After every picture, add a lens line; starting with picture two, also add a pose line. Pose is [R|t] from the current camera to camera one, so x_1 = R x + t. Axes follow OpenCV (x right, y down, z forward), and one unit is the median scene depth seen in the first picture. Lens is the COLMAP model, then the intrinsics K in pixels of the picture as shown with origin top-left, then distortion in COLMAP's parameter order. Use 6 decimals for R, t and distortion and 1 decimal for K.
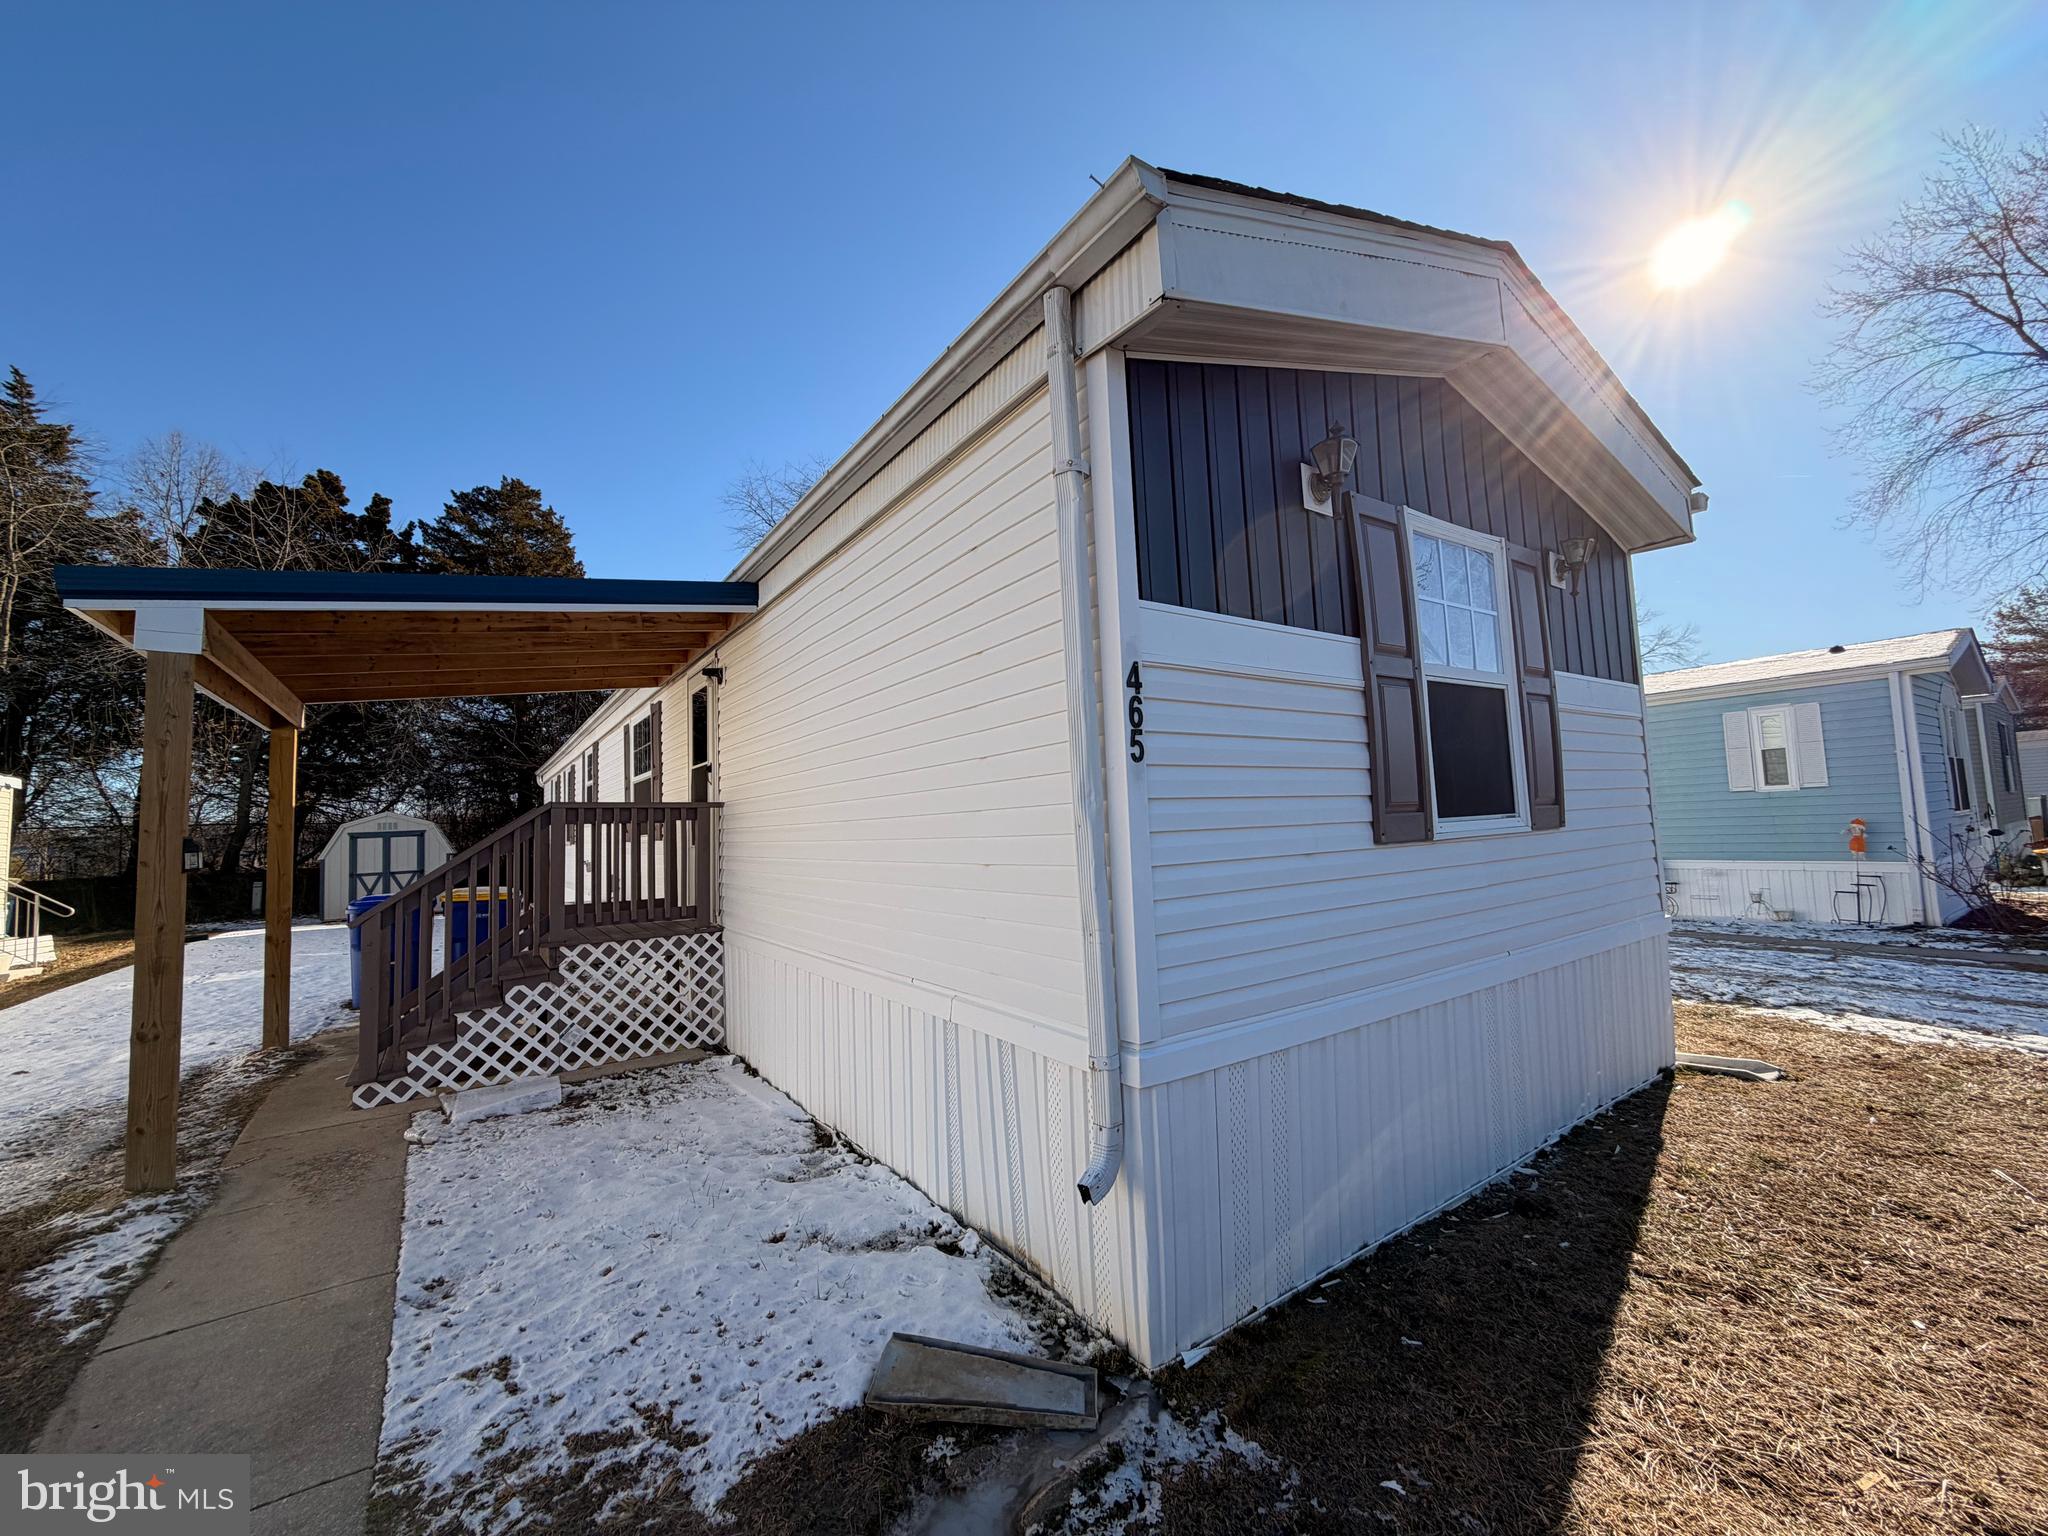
lens RADIAL K [[800.6, 0, 1012.5], [0, 800.6, 763.1], [0, 0, 1]] dist [0.002944, 0.000108]
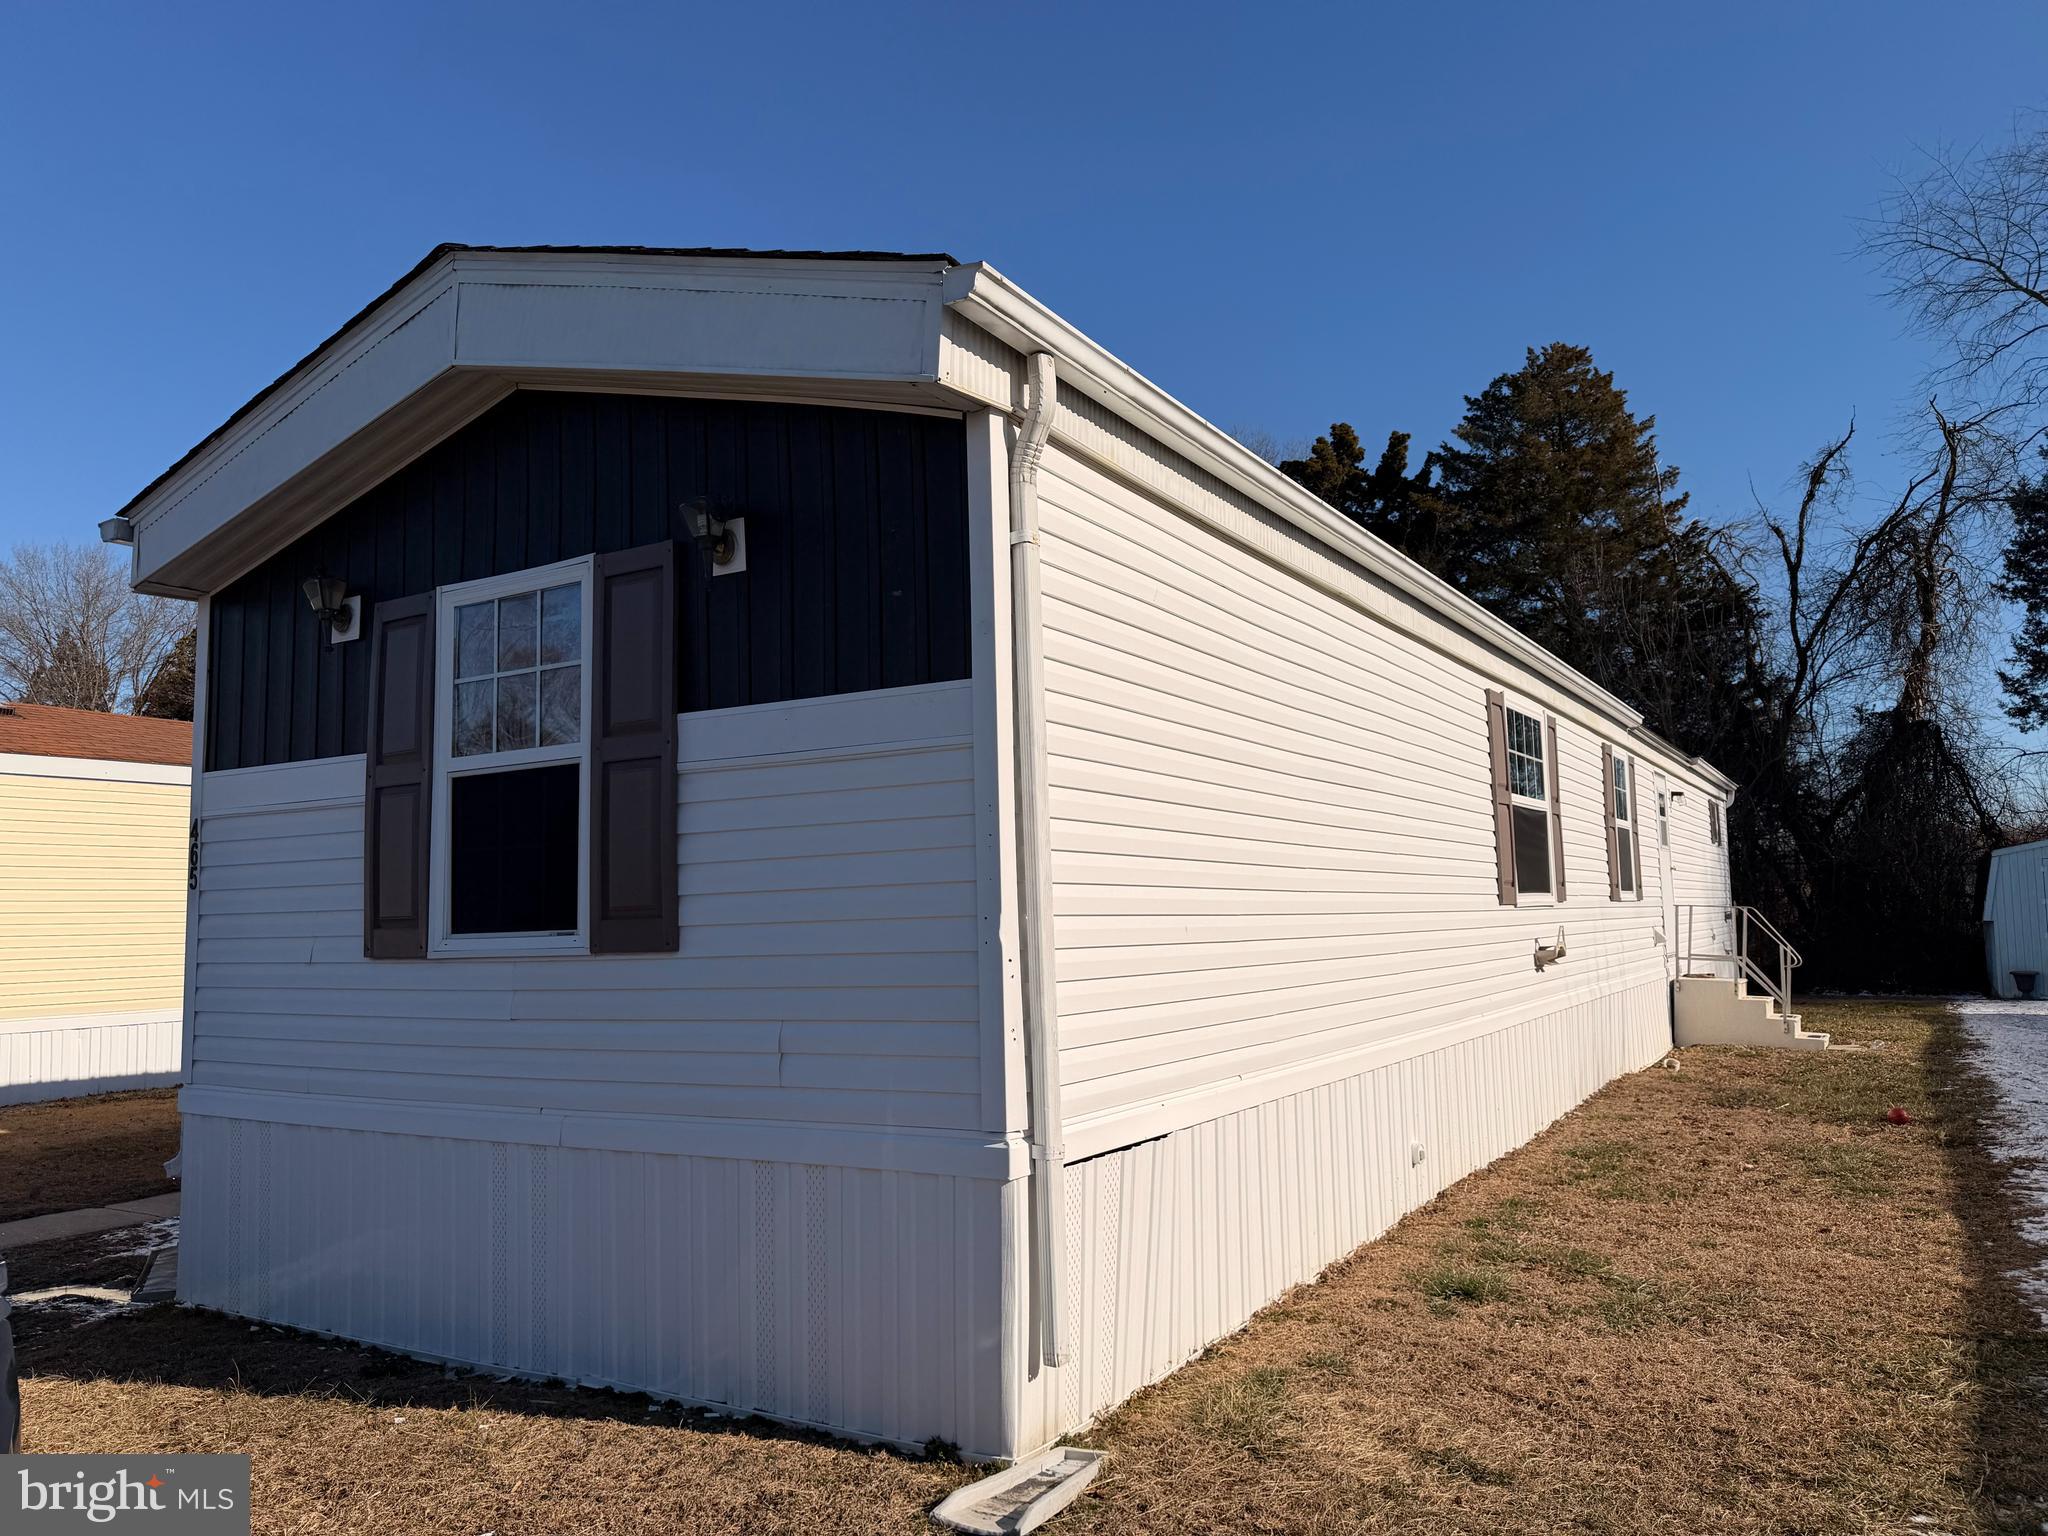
lens RADIAL K [[1427.2, 0, 1018.7], [0, 1427.2, 775.8], [0, 0, 1]] dist [0.038344, -0.046761]
pose [[0.407926, -0.059511, -0.911073, 1.989066], [0.077054, 0.996557, -0.030595, -0.007415], [0.909757, -0.057722, 0.411108, 0.822770]]
